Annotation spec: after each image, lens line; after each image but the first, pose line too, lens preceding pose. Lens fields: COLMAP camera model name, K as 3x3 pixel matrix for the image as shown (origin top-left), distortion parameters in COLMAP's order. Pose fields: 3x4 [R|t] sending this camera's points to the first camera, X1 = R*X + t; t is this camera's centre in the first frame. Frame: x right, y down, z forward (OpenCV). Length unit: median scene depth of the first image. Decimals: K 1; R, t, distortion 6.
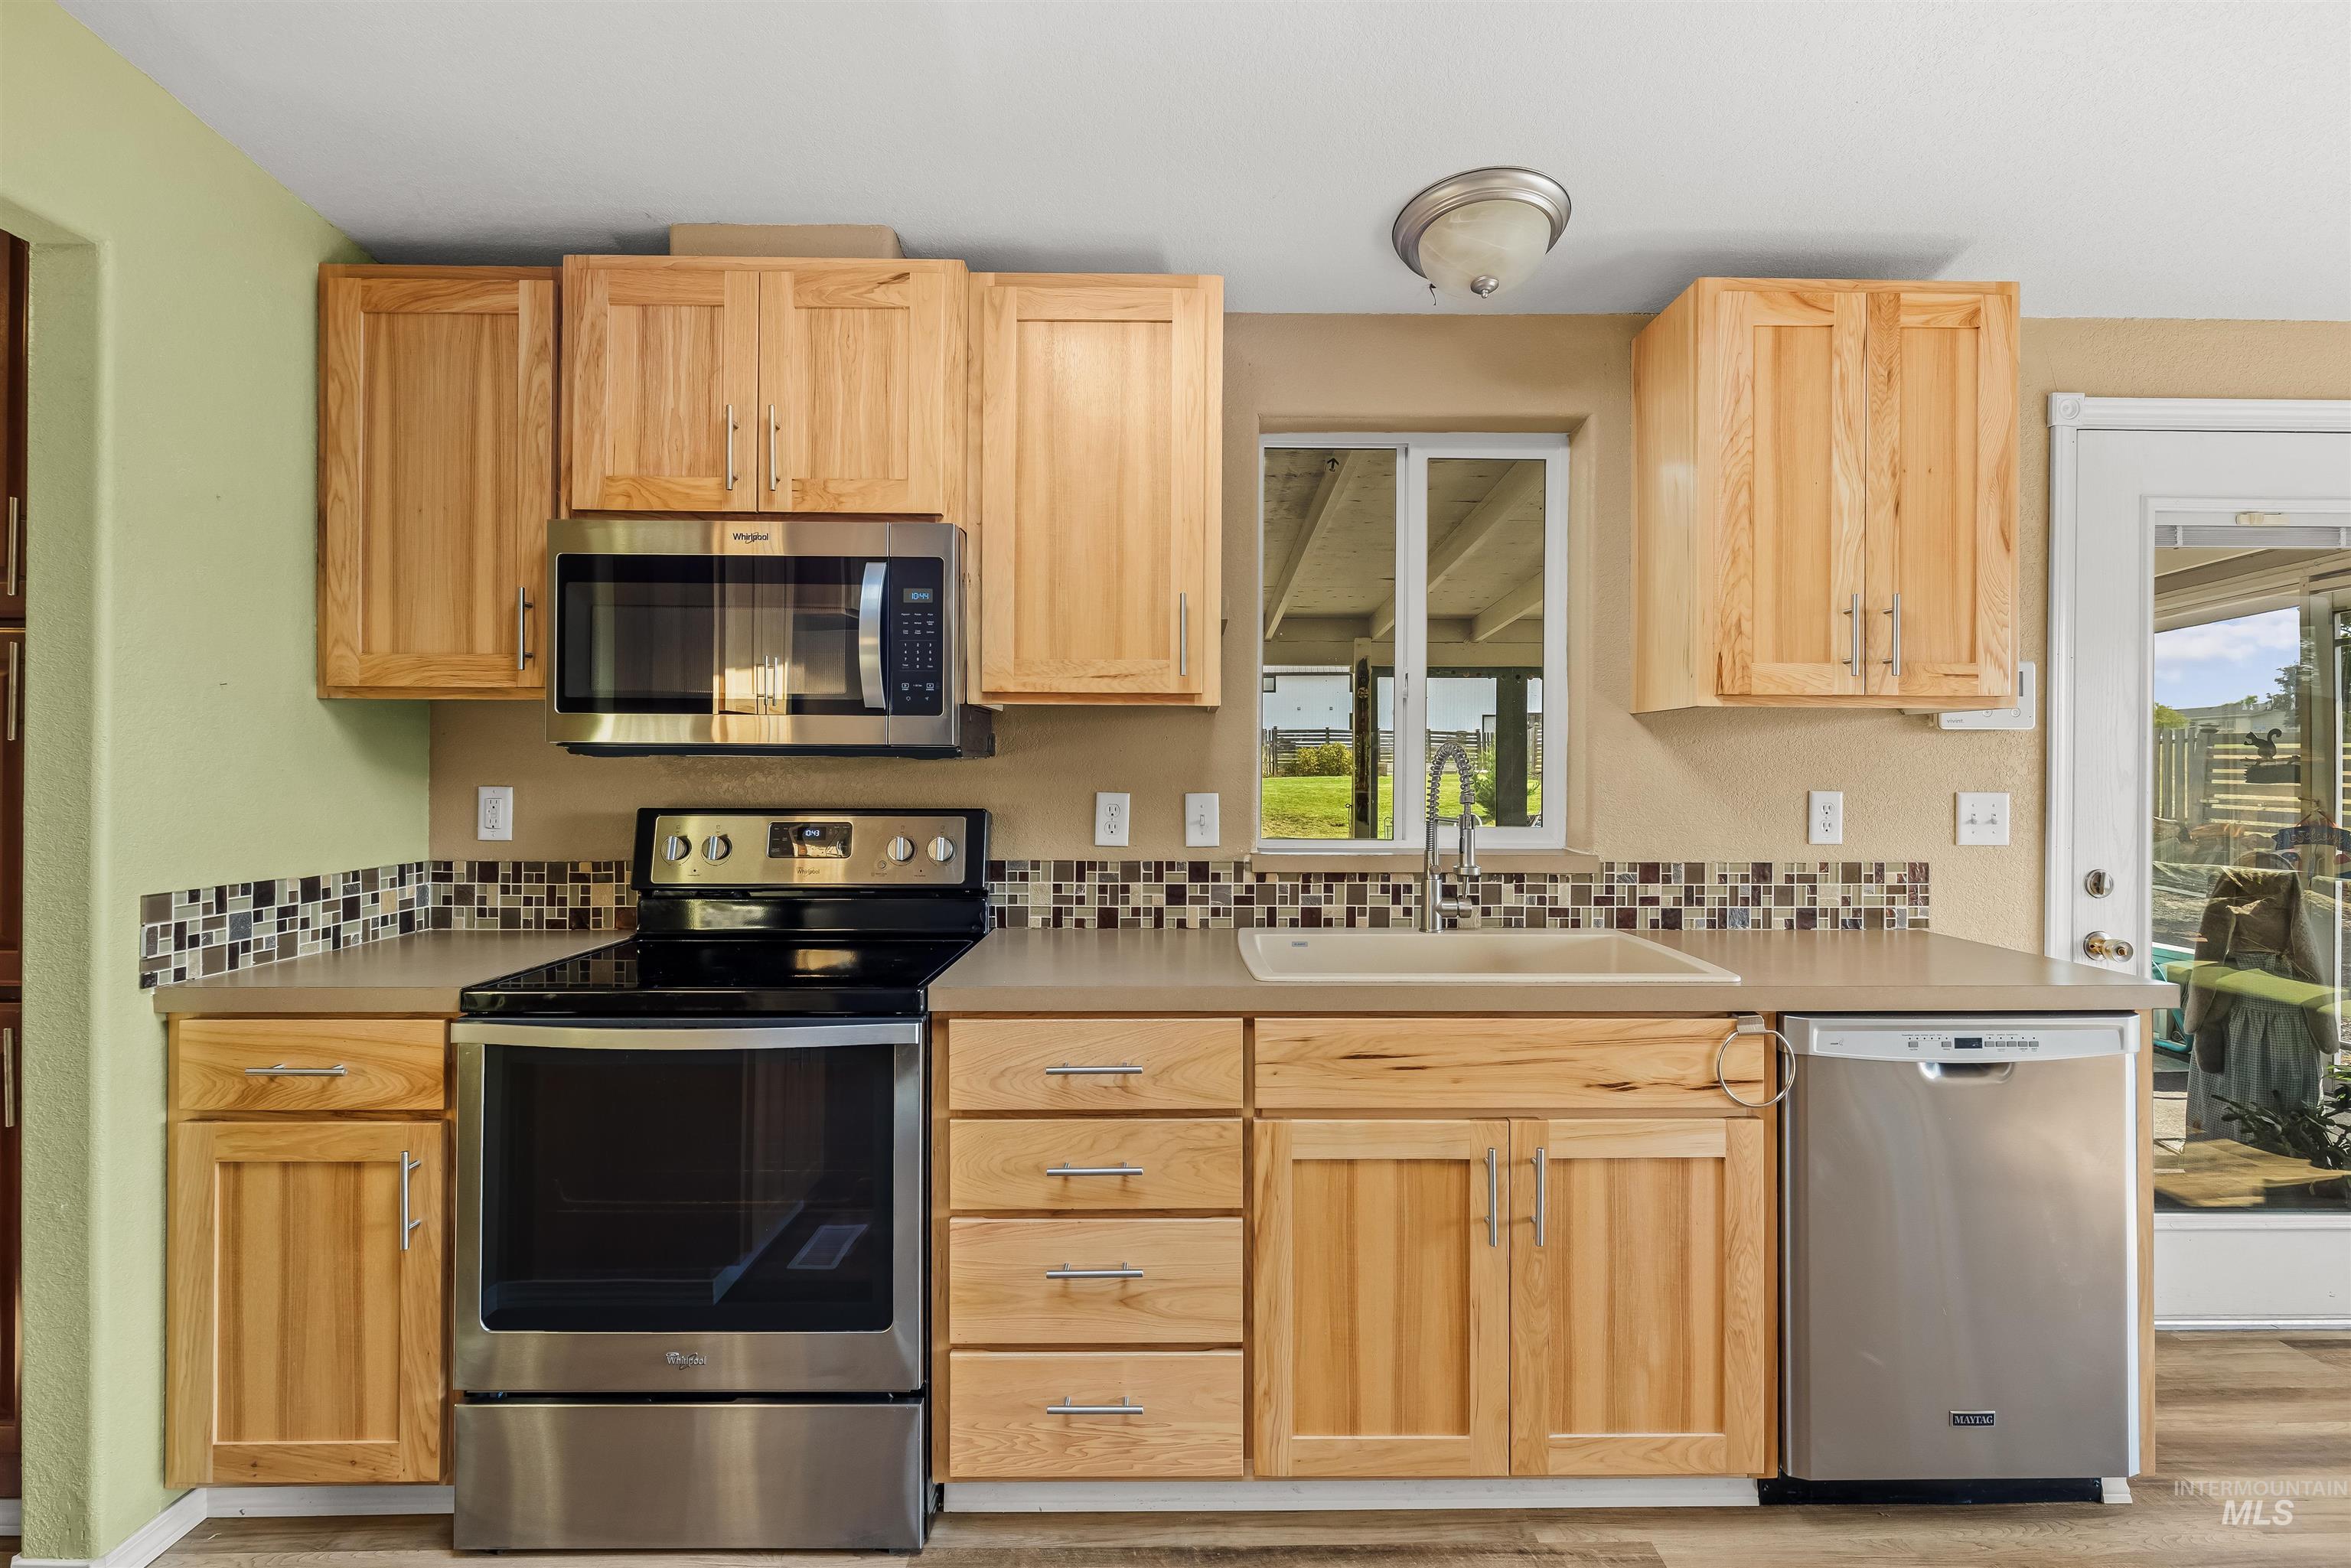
lens RADIAL K [[1062.5, 0, 1175.6], [0, 1062.5, 767.5], [0, 0, 1]] dist [-0.002148, -0.000153]
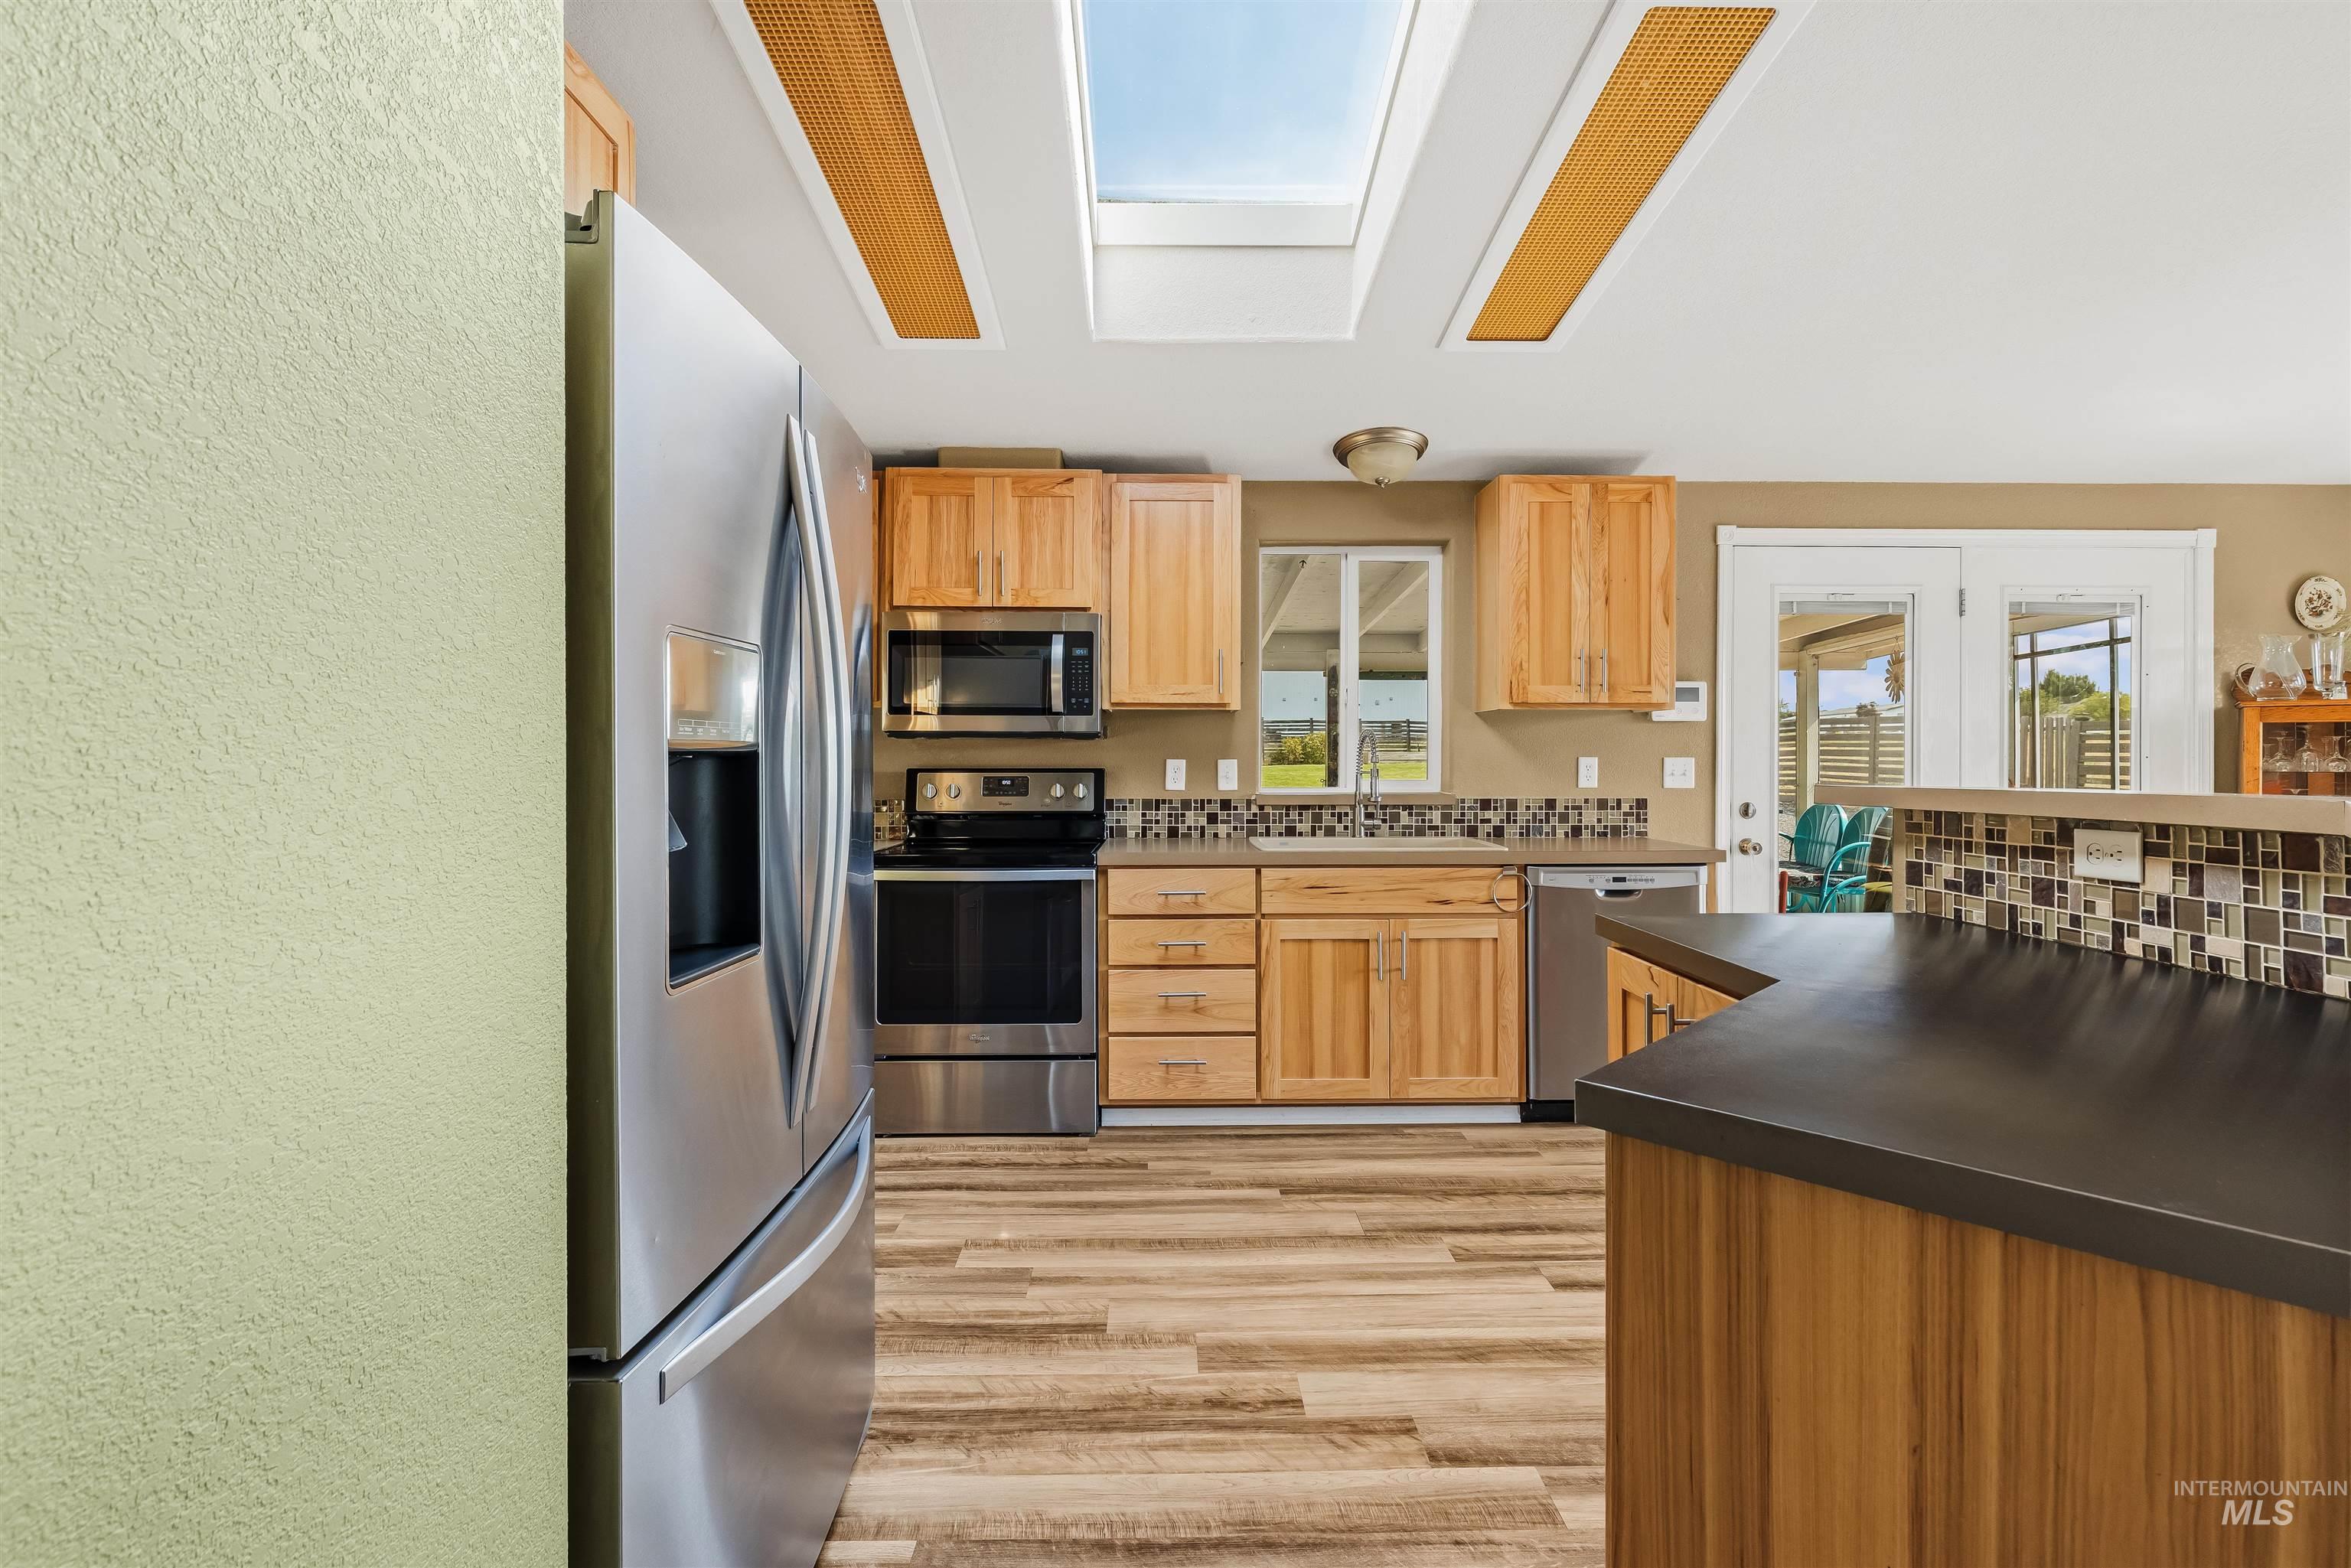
lens RADIAL K [[1062.5, 0, 1168.7], [0, 1062.5, 759.6], [0, 0, 1]] dist [-0.002148, -0.000153]
pose [[0.999975, -0.003140, 0.006289, -0.092582], [0.003130, 0.999994, 0.001510, 0.024672], [-0.006294, -0.001490, 0.999979, -0.831251]]
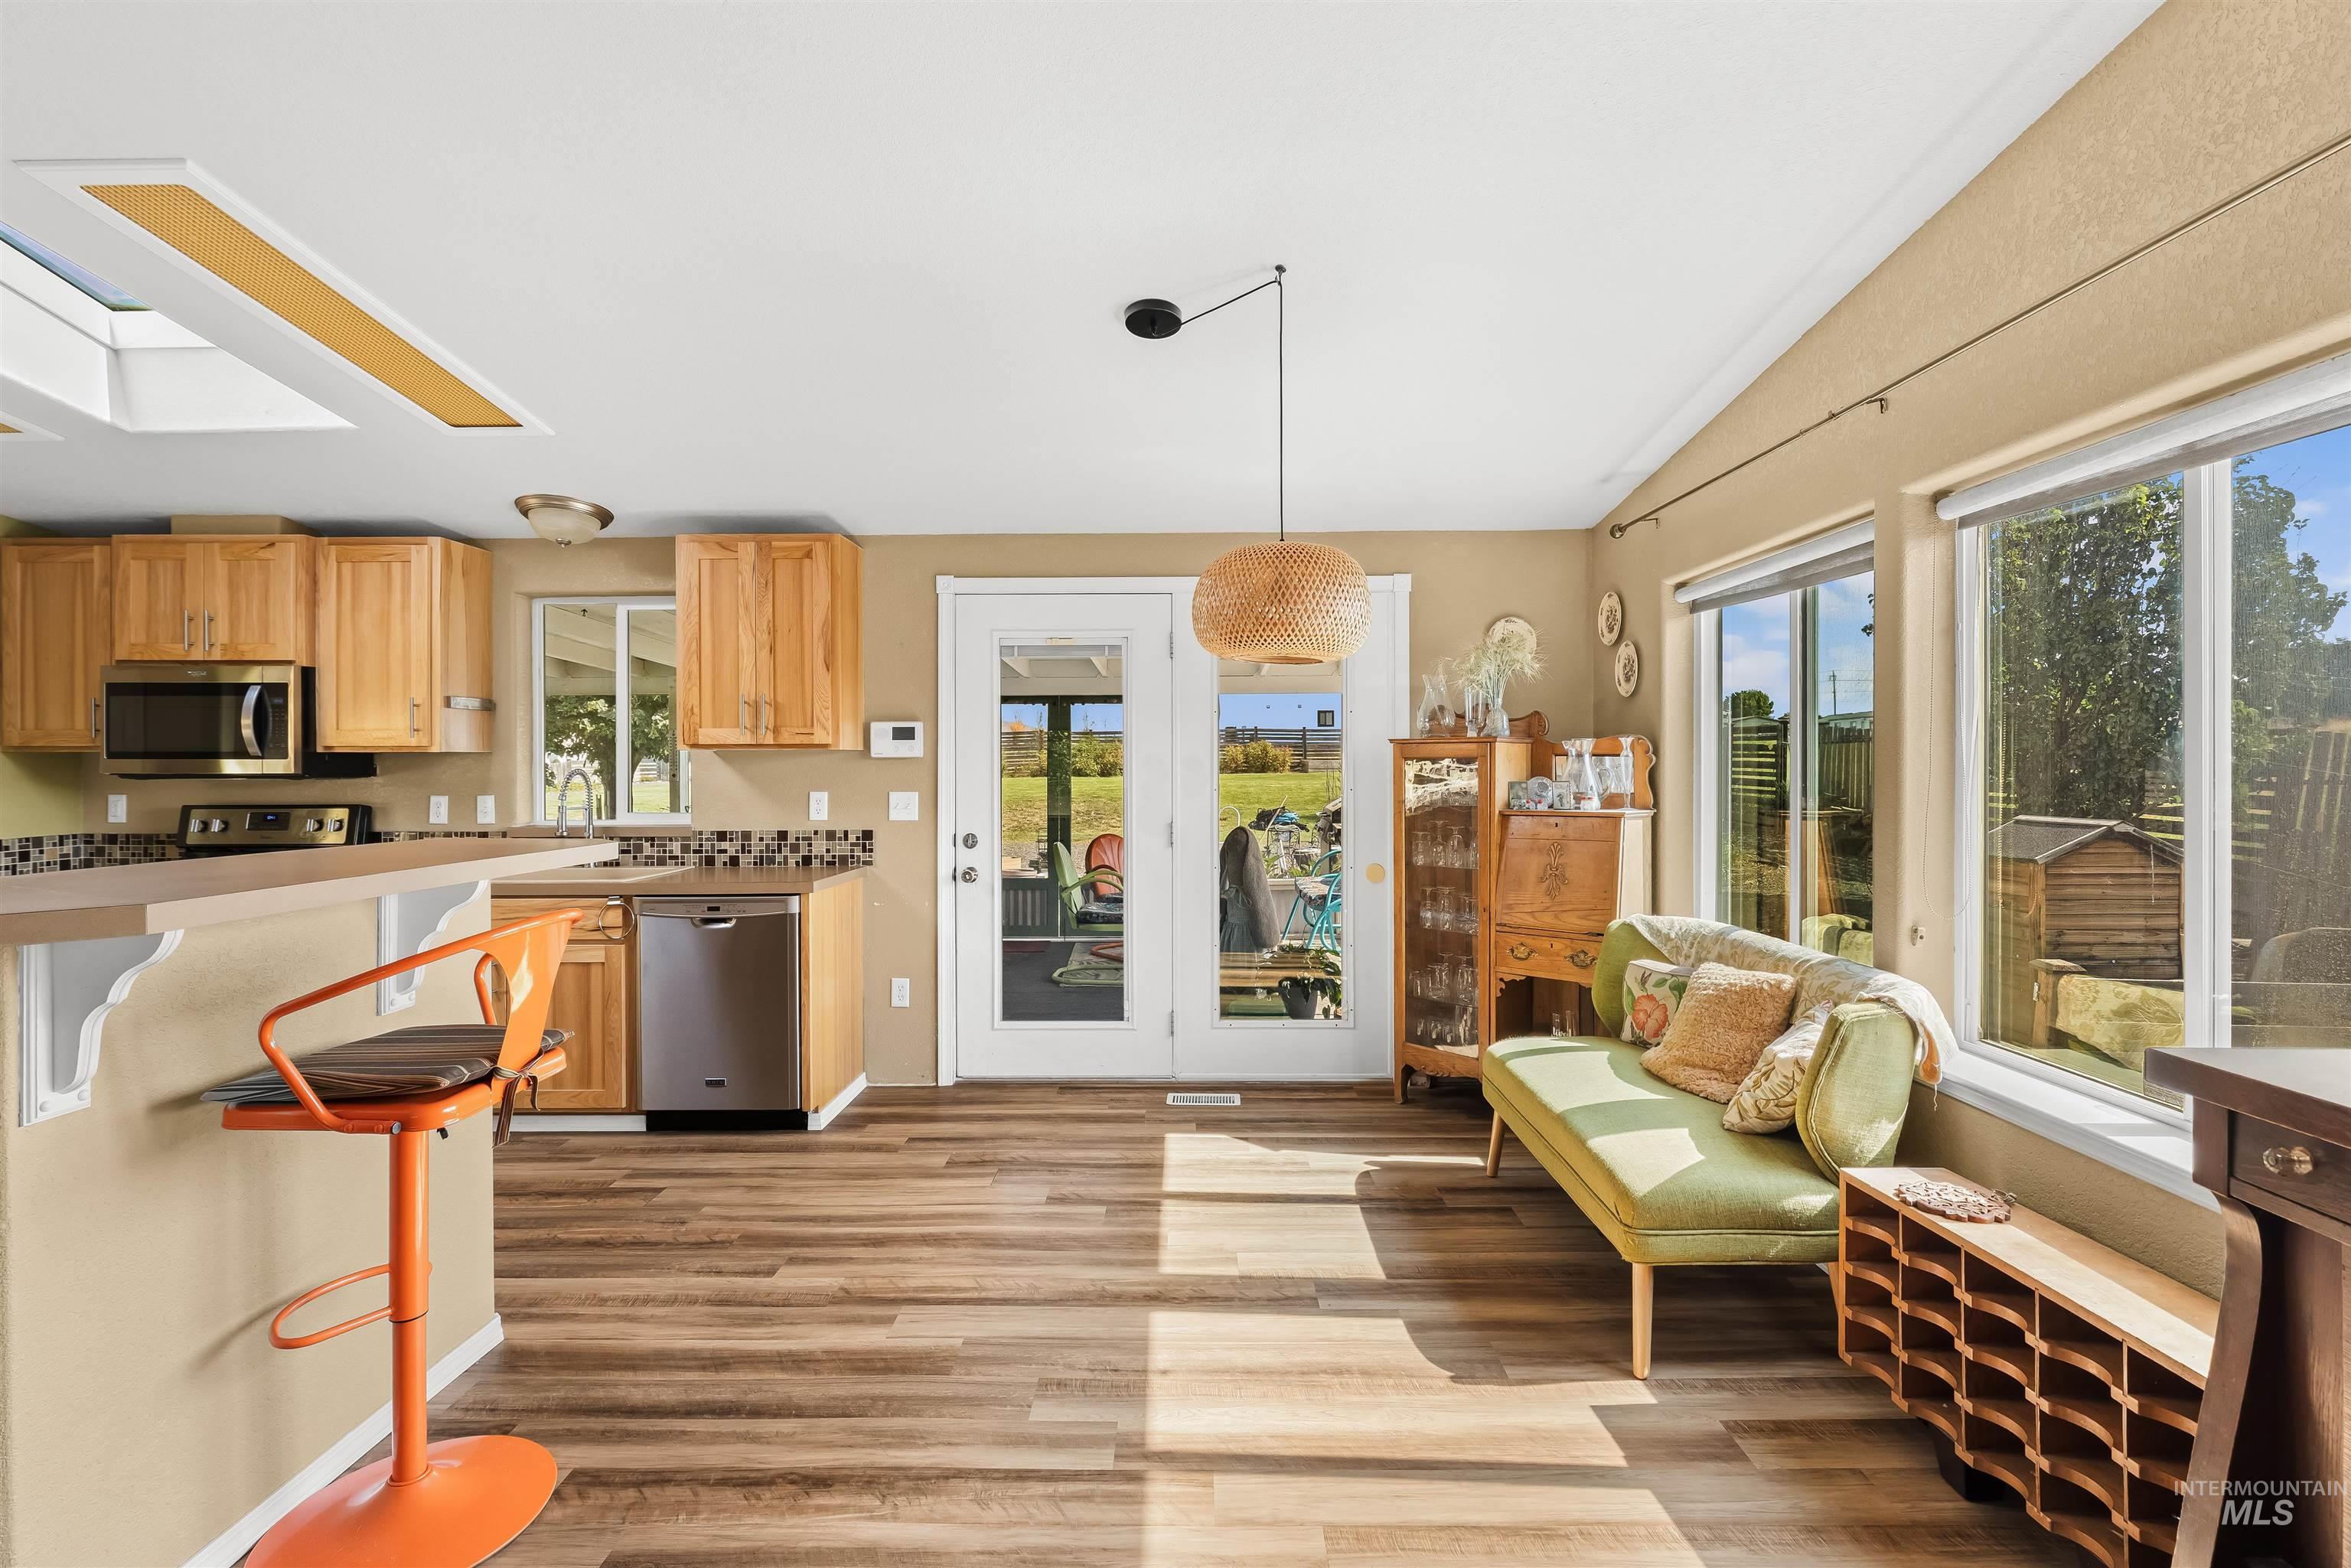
lens RADIAL K [[1062.5, 0, 1184.4], [0, 1062.5, 765.5], [0, 0, 1]] dist [-0.002148, -0.000153]
pose [[0.999775, -0.007651, -0.019773, 1.480386], [0.007673, 0.999970, 0.001047, -0.023943], [0.019764, -0.001198, 0.999804, -0.971757]]
